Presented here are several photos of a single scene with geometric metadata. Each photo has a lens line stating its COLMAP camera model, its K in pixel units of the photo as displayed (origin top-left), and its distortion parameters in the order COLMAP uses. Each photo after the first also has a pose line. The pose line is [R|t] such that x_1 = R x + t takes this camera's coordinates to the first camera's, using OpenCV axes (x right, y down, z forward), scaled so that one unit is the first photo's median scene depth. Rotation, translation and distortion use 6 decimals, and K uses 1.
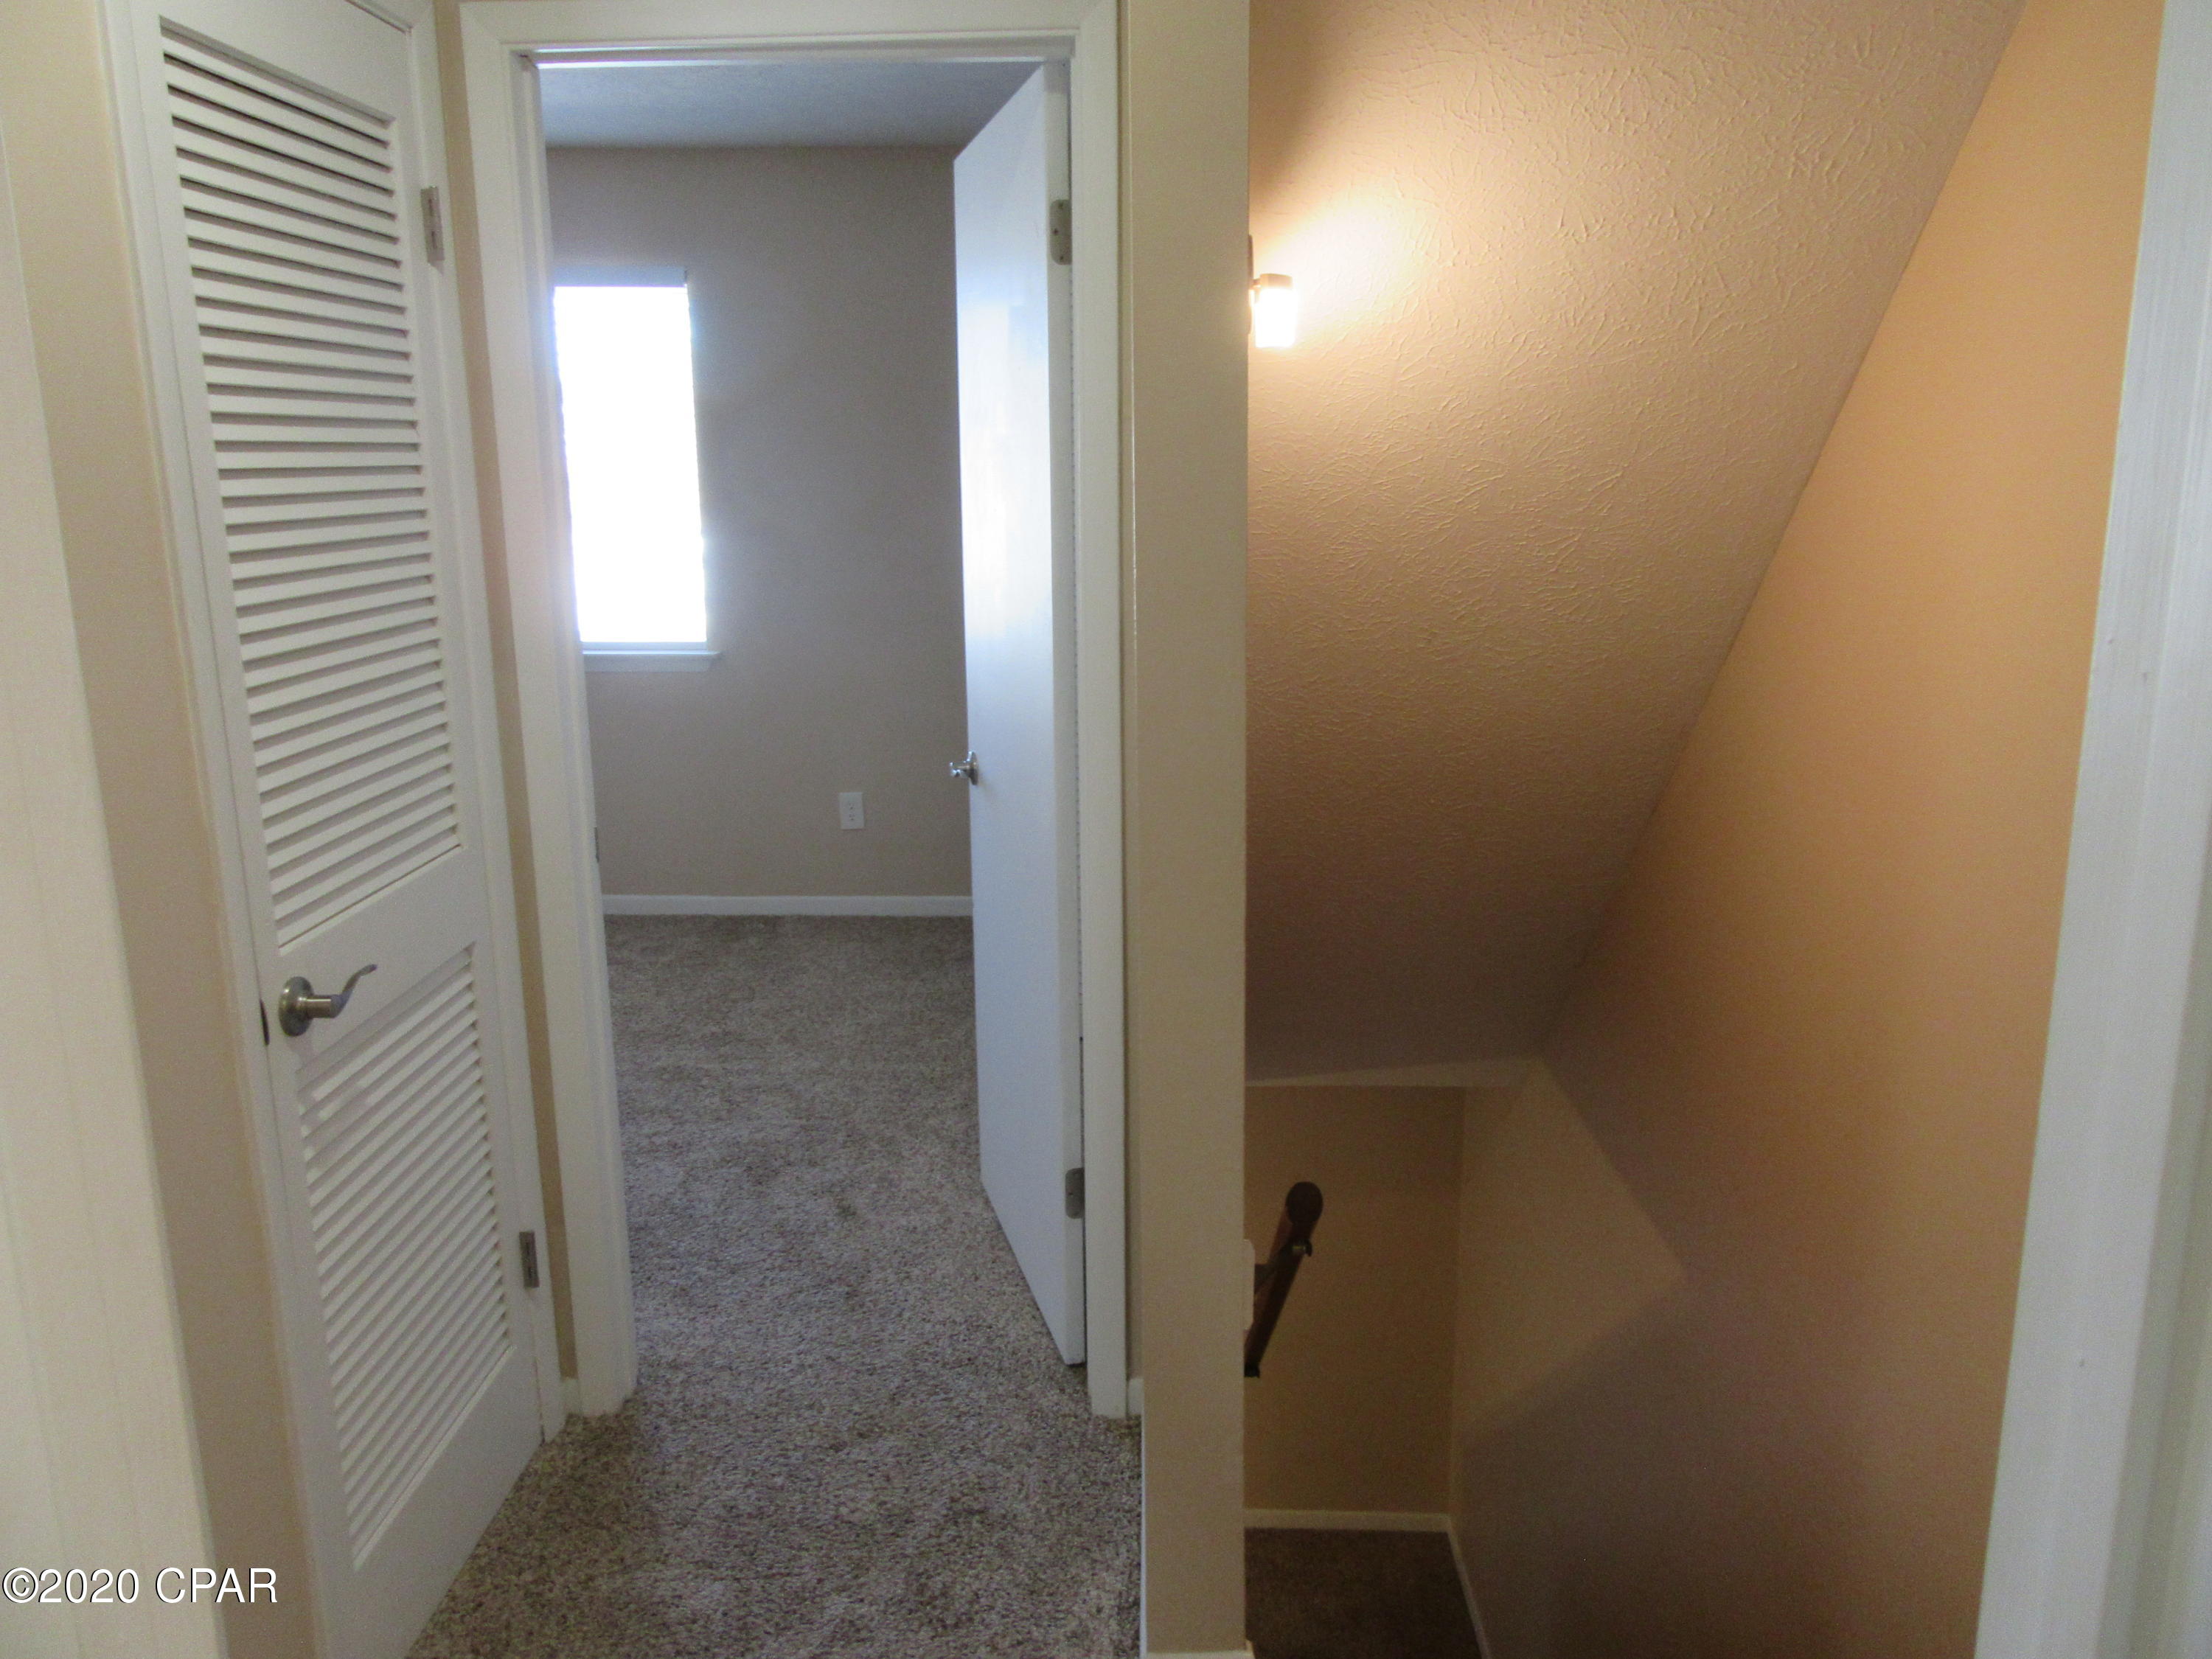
lens RADIAL K [[1642.3, 0, 1105.0], [0, 1642.3, 834.9], [0, 0, 1]] dist [0.002013, -0.002900]
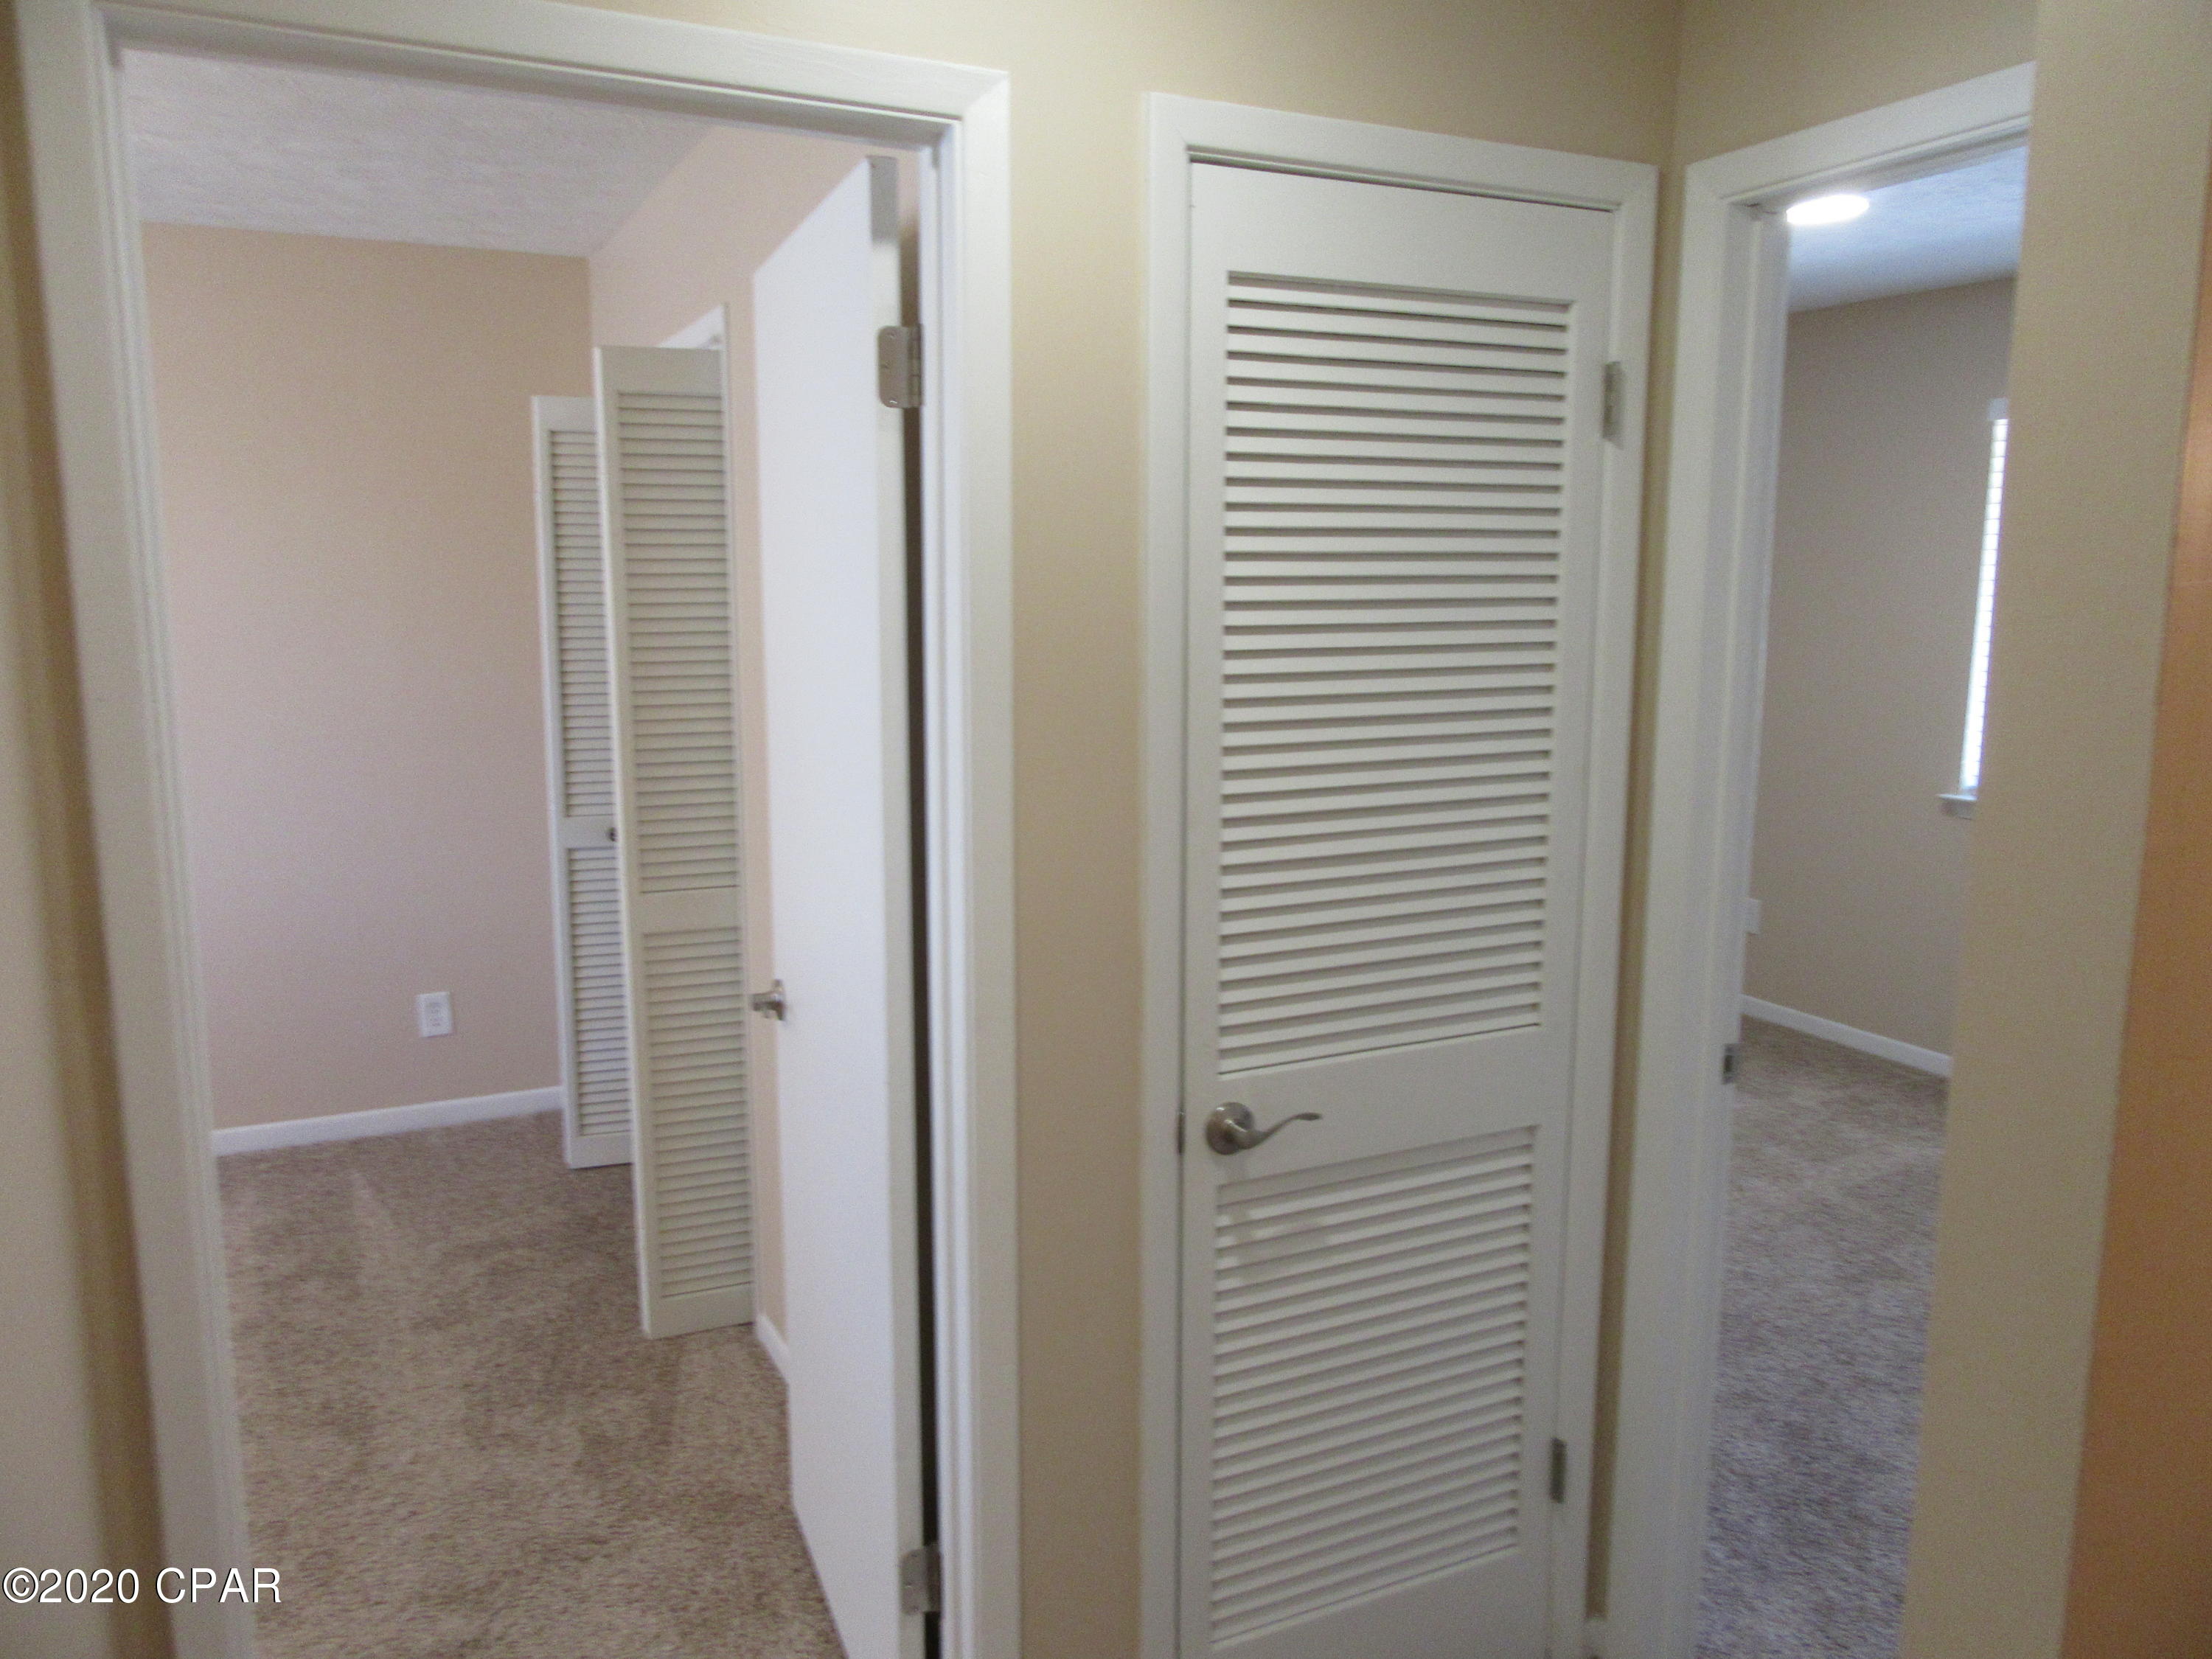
lens RADIAL K [[1637.5, 0, 1106.0], [0, 1637.5, 829.5], [0, 0, 1]] dist [-0.011632, 0.012998]
pose [[0.458905, 0.144814, -0.876604, 0.340501], [-0.197220, 0.978617, 0.058421, -0.118222], [0.866320, 0.146074, 0.477653, 0.310166]]
